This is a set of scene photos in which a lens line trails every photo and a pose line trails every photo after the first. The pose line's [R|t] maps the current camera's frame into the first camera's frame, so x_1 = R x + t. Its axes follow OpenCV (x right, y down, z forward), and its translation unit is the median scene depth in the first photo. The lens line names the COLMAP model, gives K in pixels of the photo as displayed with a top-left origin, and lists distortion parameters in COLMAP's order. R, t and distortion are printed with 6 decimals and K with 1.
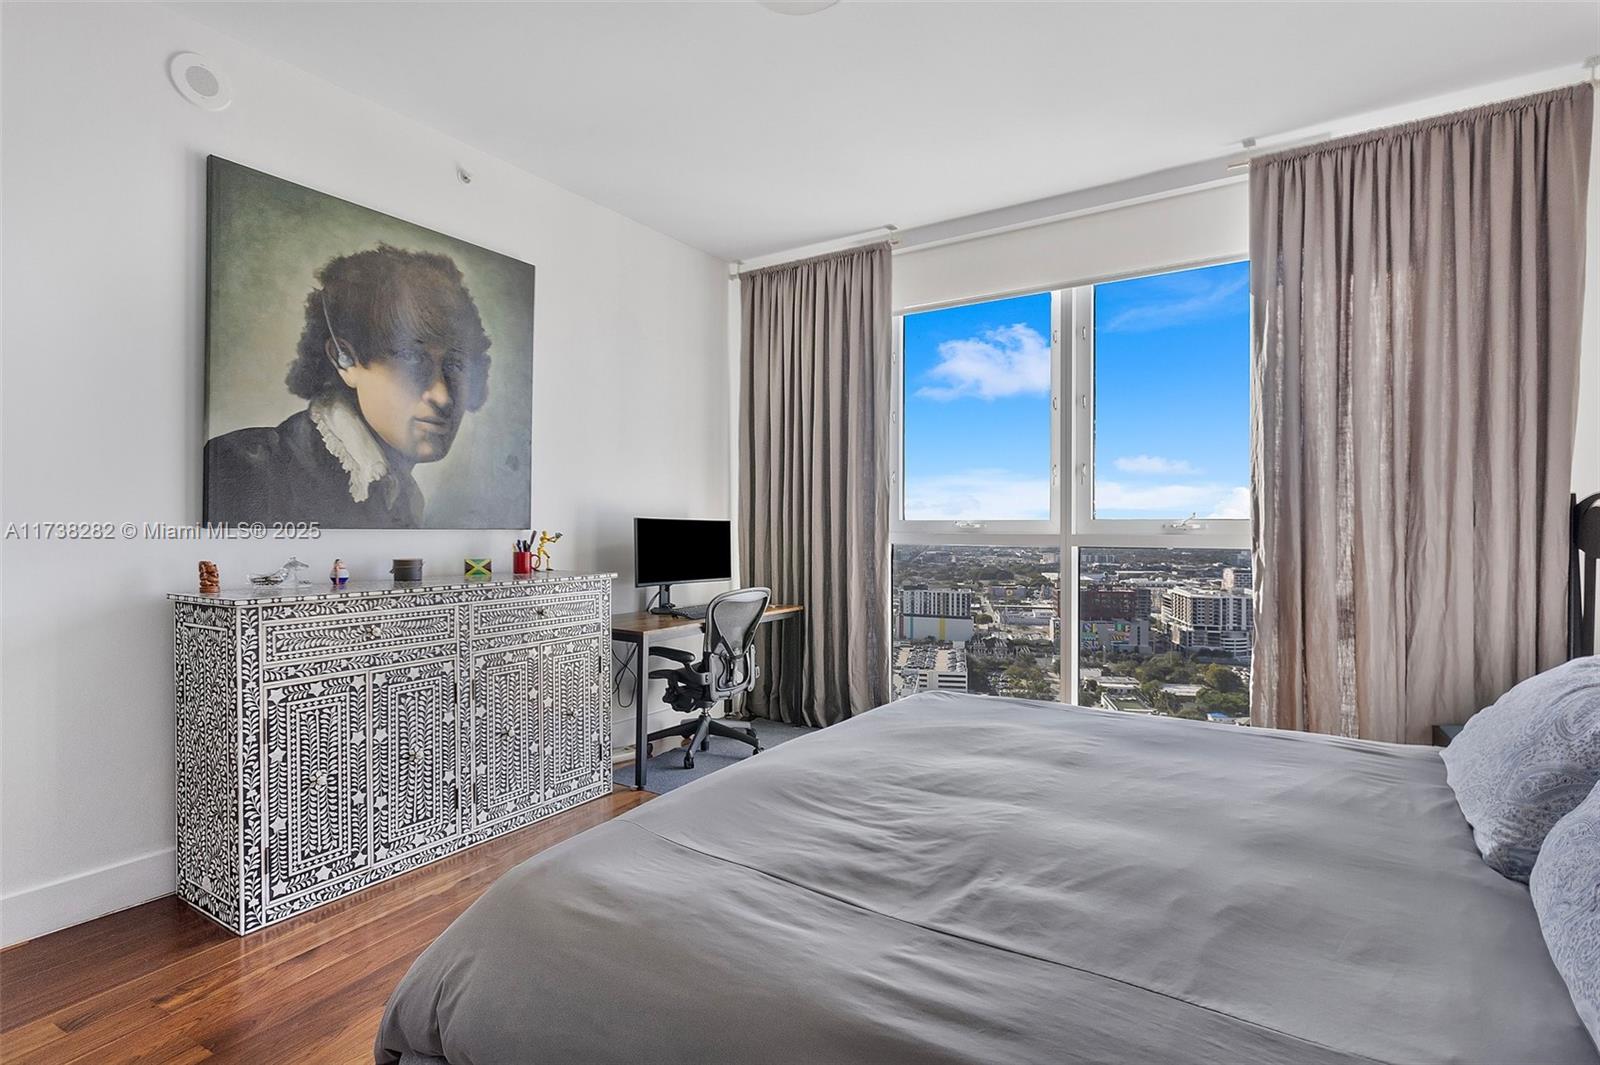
lens RADIAL K [[772.0, 0, 800.0], [0, 772.0, 532.5], [0, 0, 1]] dist [0.000639, 0.000291]
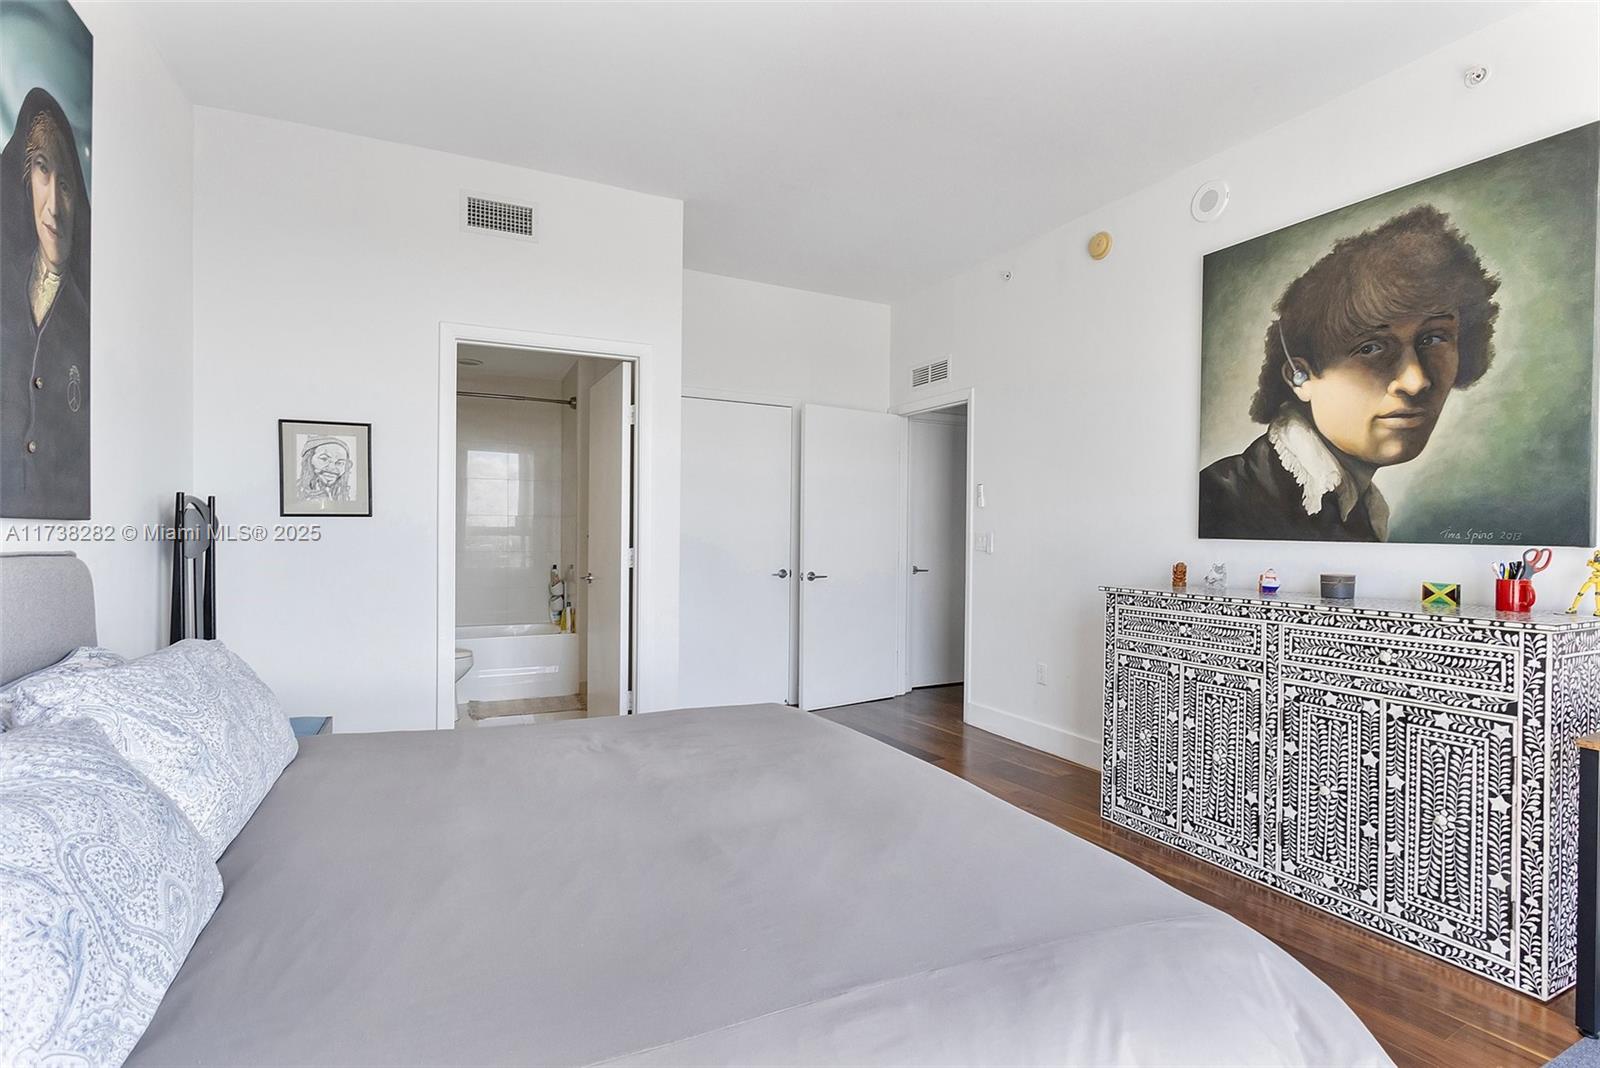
lens RADIAL K [[772.0, 0, 800.0], [0, 772.0, 534.0], [0, 0, 1]] dist [0.000639, 0.000291]
pose [[-0.505275, -0.000892, -0.862958, 0.639363], [-0.016512, 0.999826, 0.008634, -0.012257], [0.862800, 0.018612, -0.505202, 0.956644]]
